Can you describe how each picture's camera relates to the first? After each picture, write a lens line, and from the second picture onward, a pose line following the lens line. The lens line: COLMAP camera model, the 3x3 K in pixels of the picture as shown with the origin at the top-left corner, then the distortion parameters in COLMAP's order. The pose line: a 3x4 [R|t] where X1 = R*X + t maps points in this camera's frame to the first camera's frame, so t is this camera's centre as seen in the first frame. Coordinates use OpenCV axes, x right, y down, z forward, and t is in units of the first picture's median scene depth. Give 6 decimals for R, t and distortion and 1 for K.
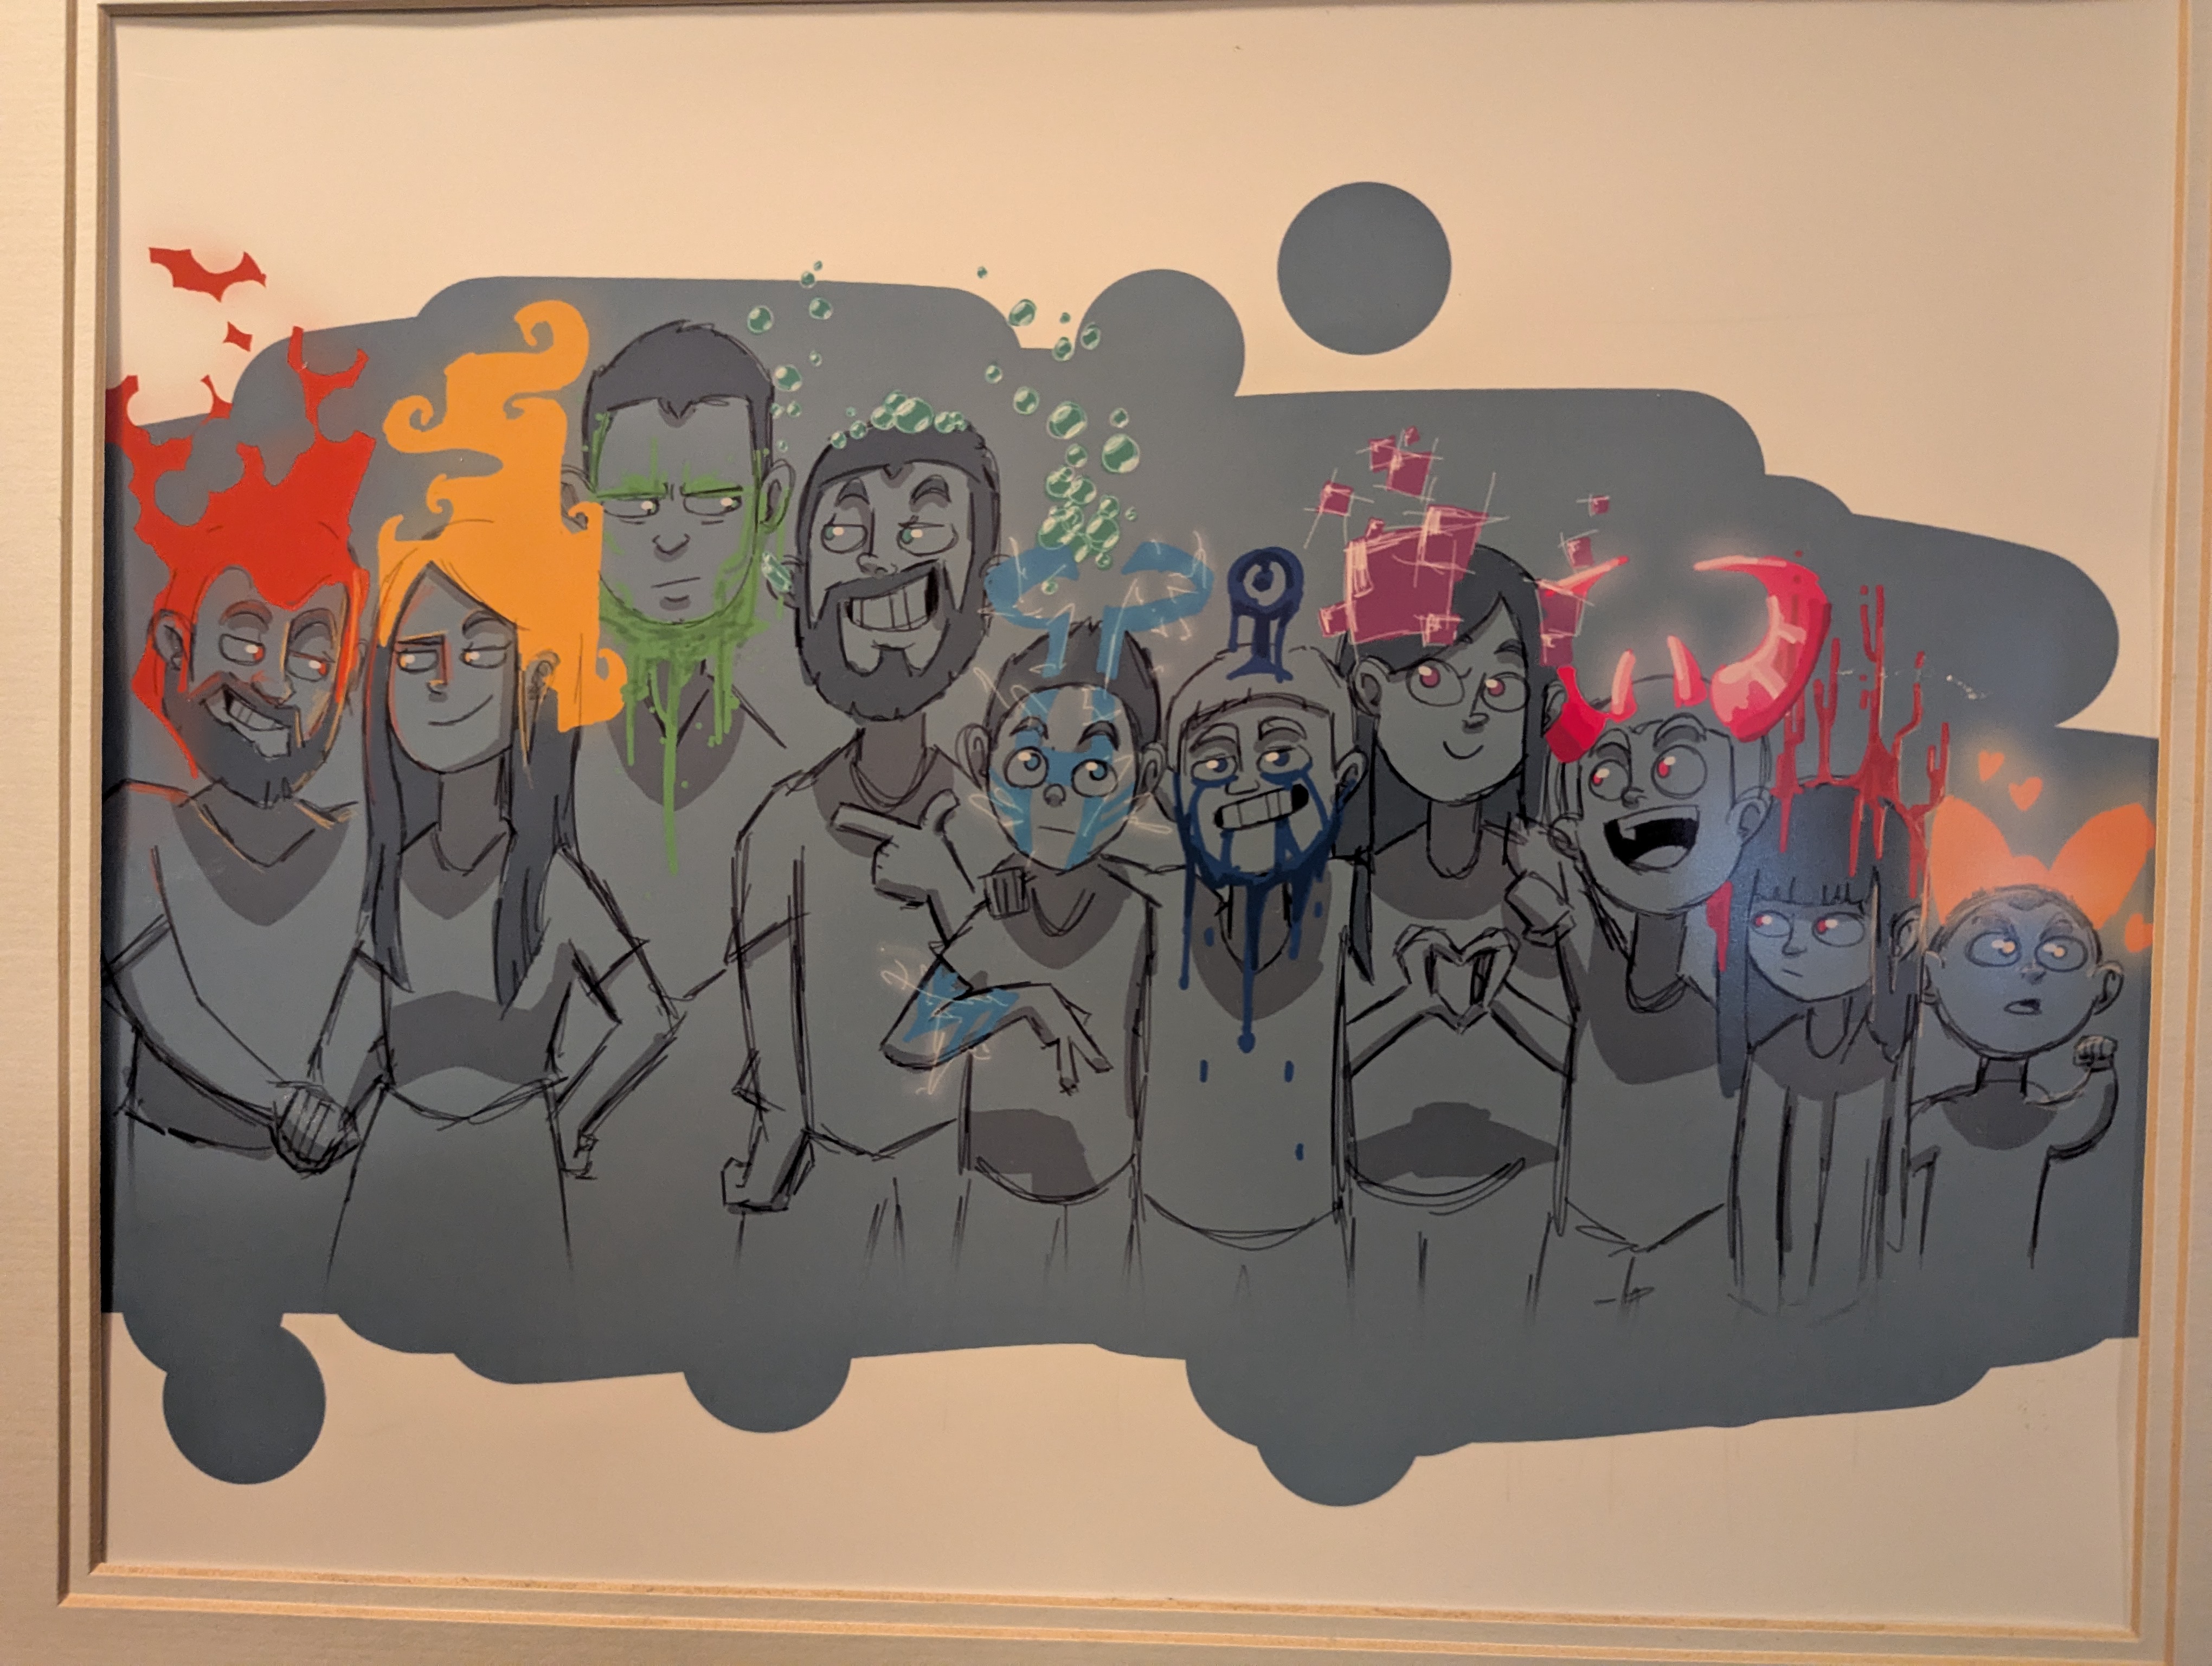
lens RADIAL K [[1562.7, 0, 1108.9], [0, 1562.7, 836.4], [0, 0, 1]] dist [0.006856, 0.000873]
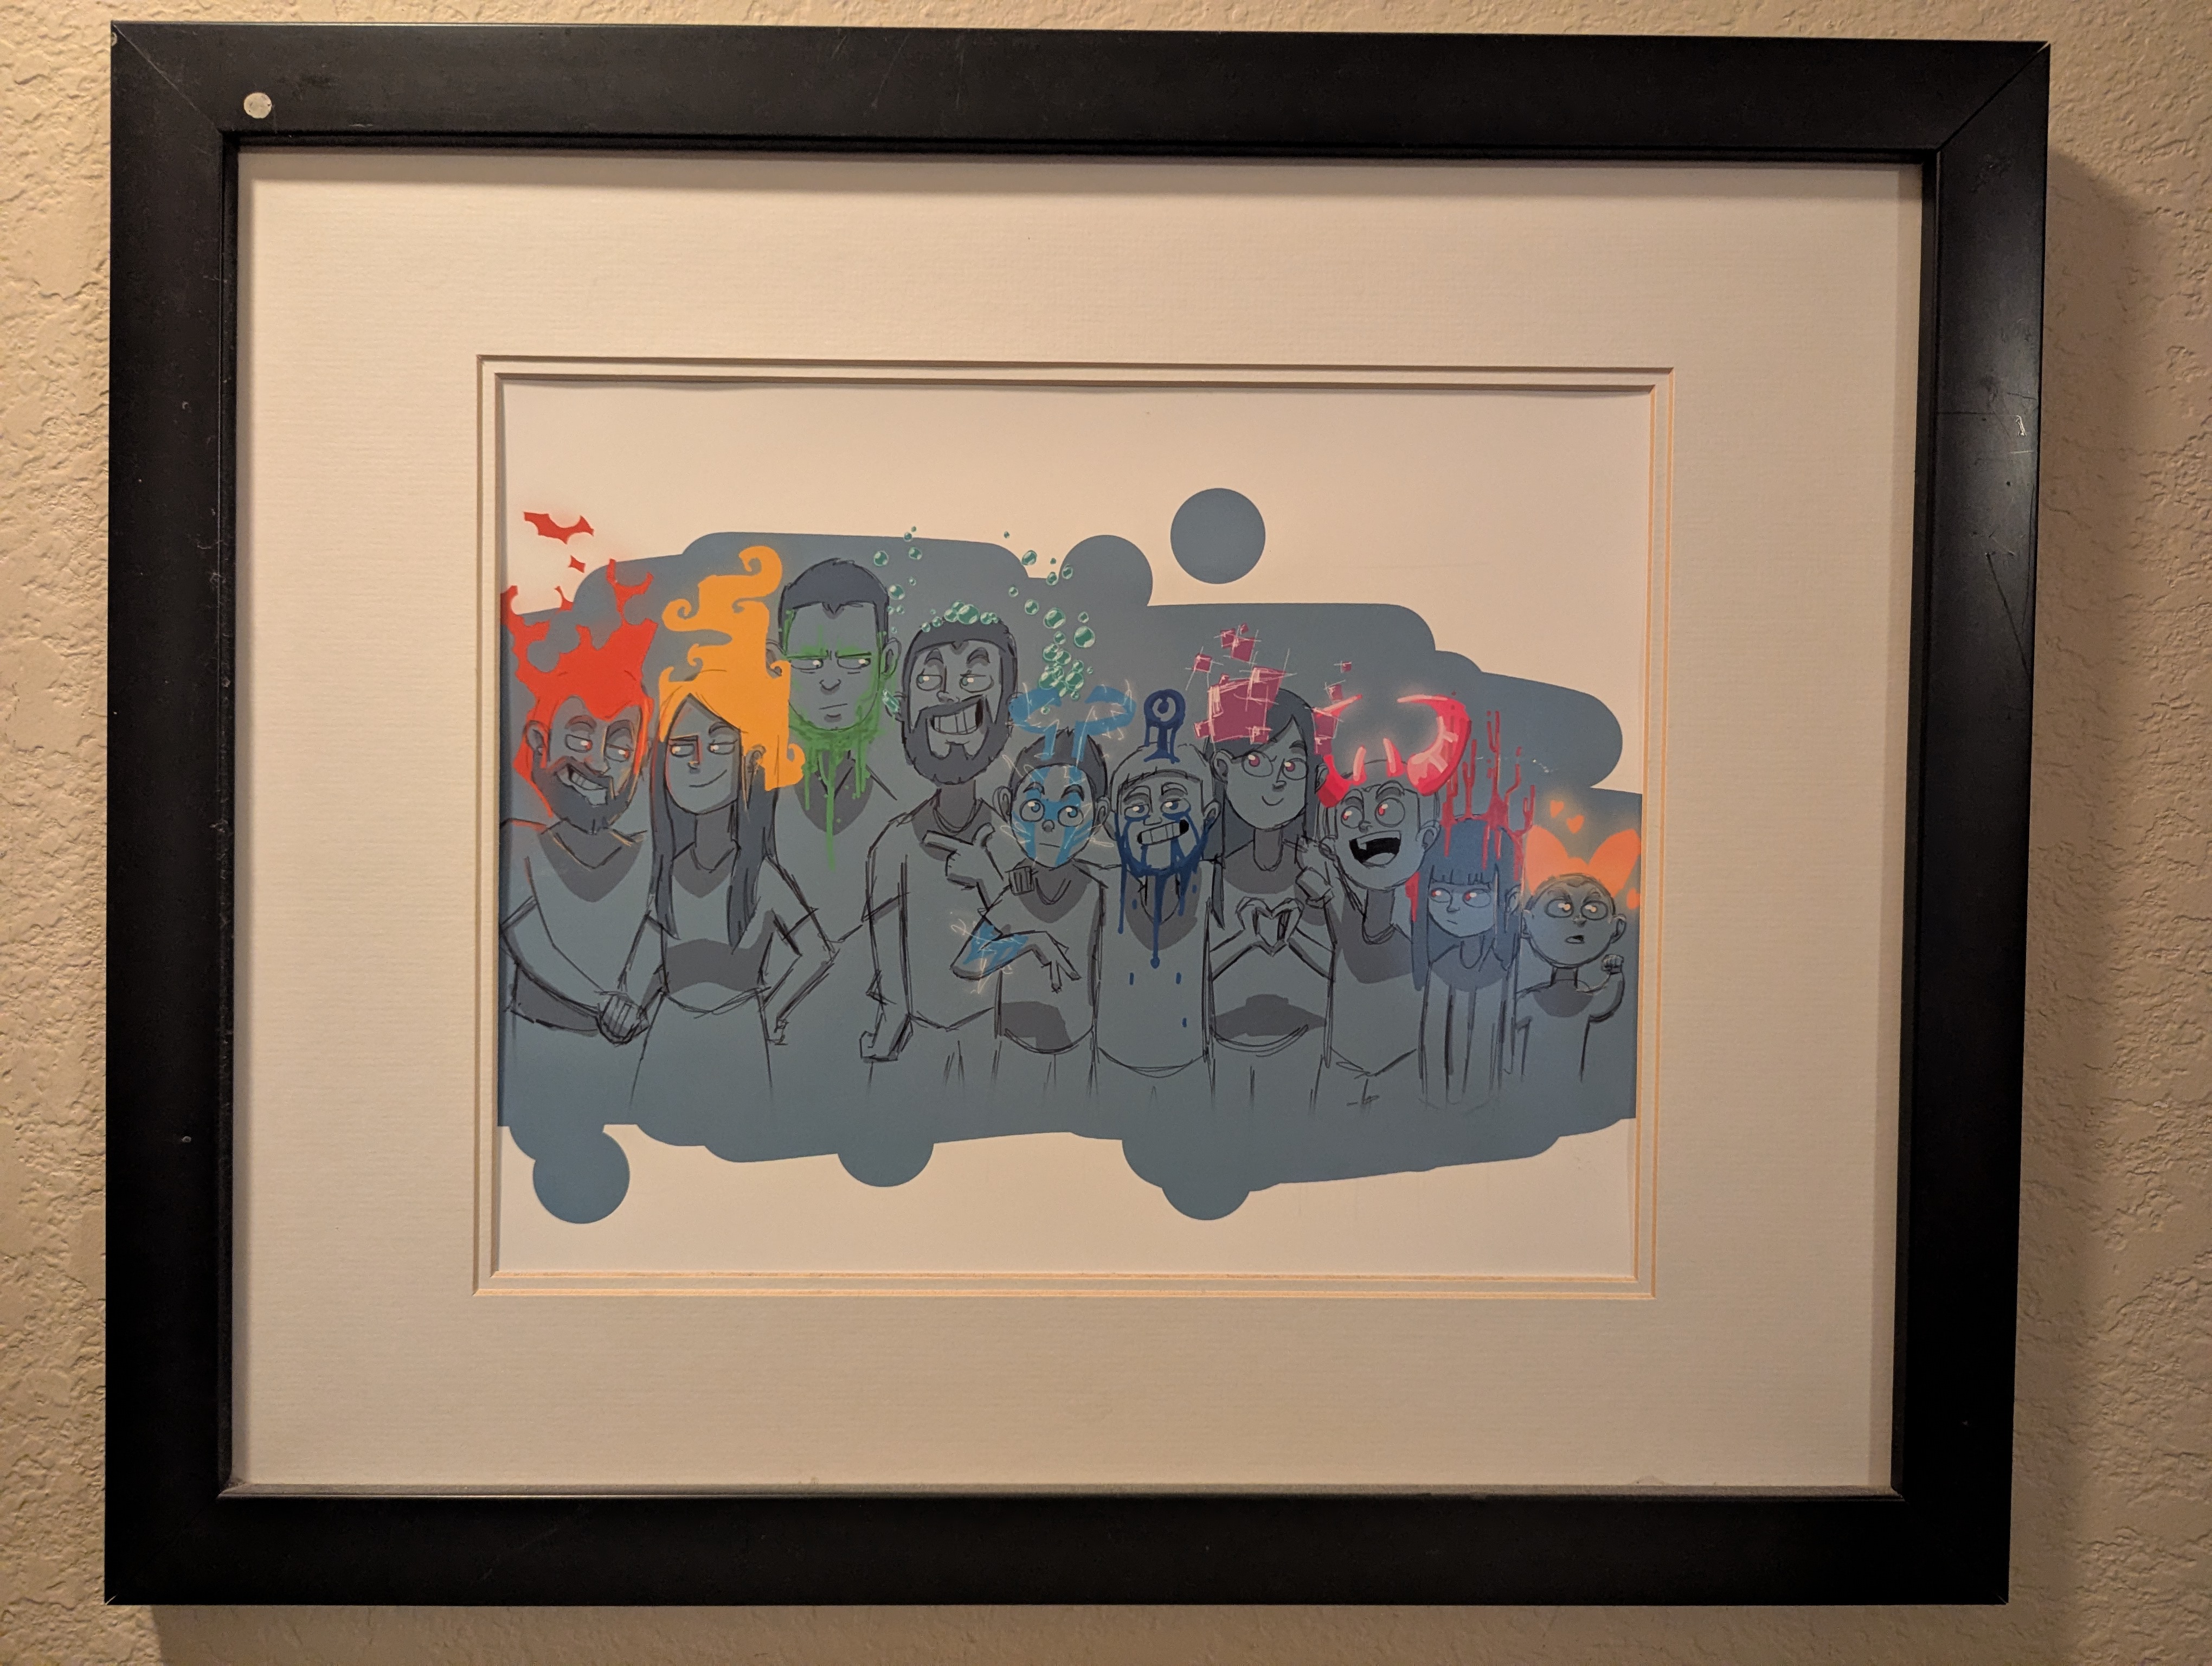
lens RADIAL K [[1562.7, 0, 1106.5], [0, 1562.7, 833.7], [0, 0, 1]] dist [0.006856, 0.000873]
pose [[0.999282, -0.002558, 0.037796, -0.035461], [0.003369, 0.999765, -0.021417, 0.021074], [-0.037733, 0.021529, 0.999056, -0.792675]]
